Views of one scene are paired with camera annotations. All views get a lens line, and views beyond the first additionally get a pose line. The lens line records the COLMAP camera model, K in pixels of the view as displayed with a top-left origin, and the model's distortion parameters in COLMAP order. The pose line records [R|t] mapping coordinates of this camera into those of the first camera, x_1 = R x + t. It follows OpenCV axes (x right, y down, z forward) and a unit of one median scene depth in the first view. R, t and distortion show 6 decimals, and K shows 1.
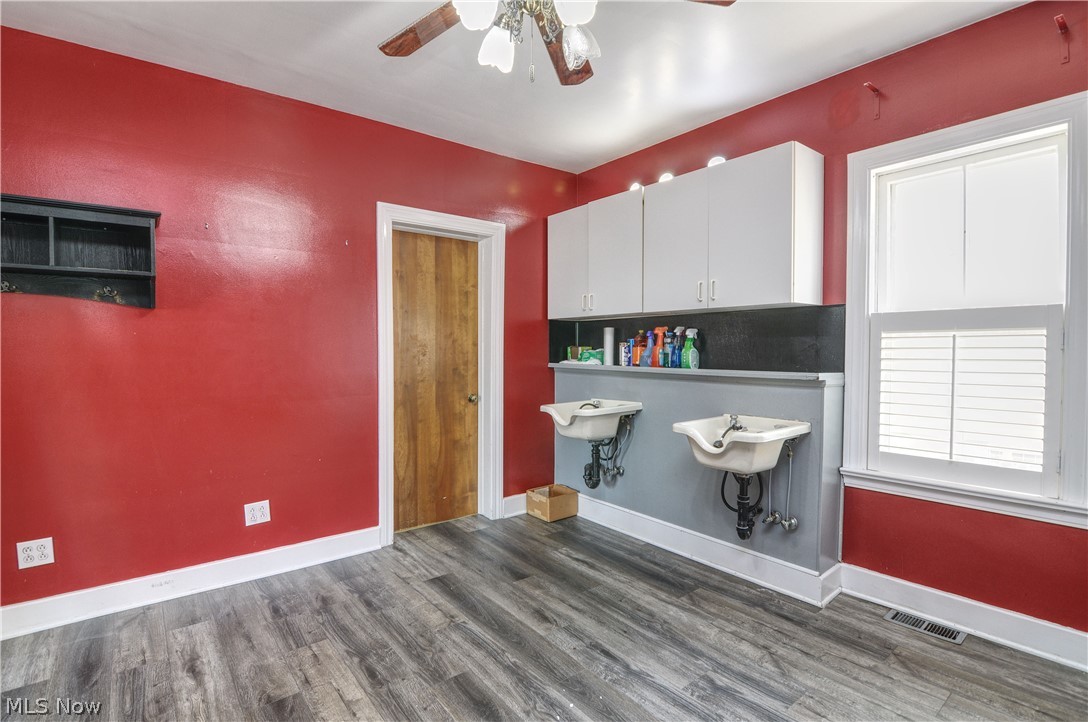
lens RADIAL K [[522.7, 0, 548.2], [0, 522.7, 363.7], [0, 0, 1]] dist [-0.017151, -0.004757]
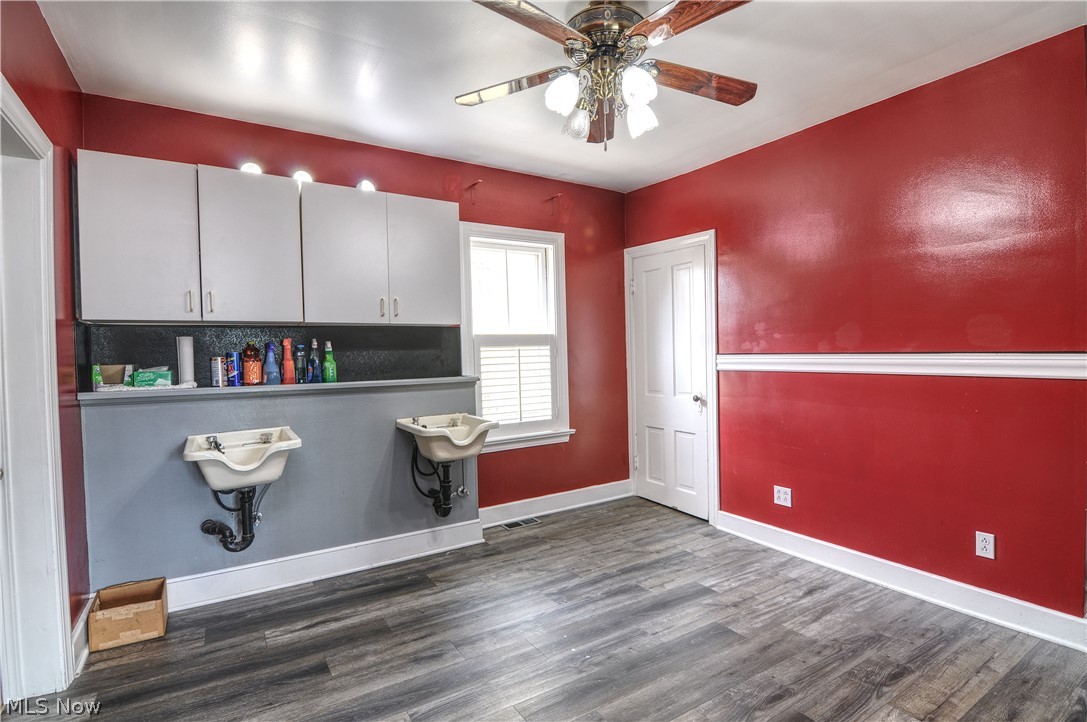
lens RADIAL K [[522.2, 0, 556.1], [0, 522.2, 356.0], [0, 0, 1]] dist [-0.017151, -0.004757]
pose [[0.095861, -0.012294, 0.995319, -0.792837], [0.047154, 0.998857, 0.007796, -0.034067], [-0.994277, 0.046186, 0.096331, 0.596759]]
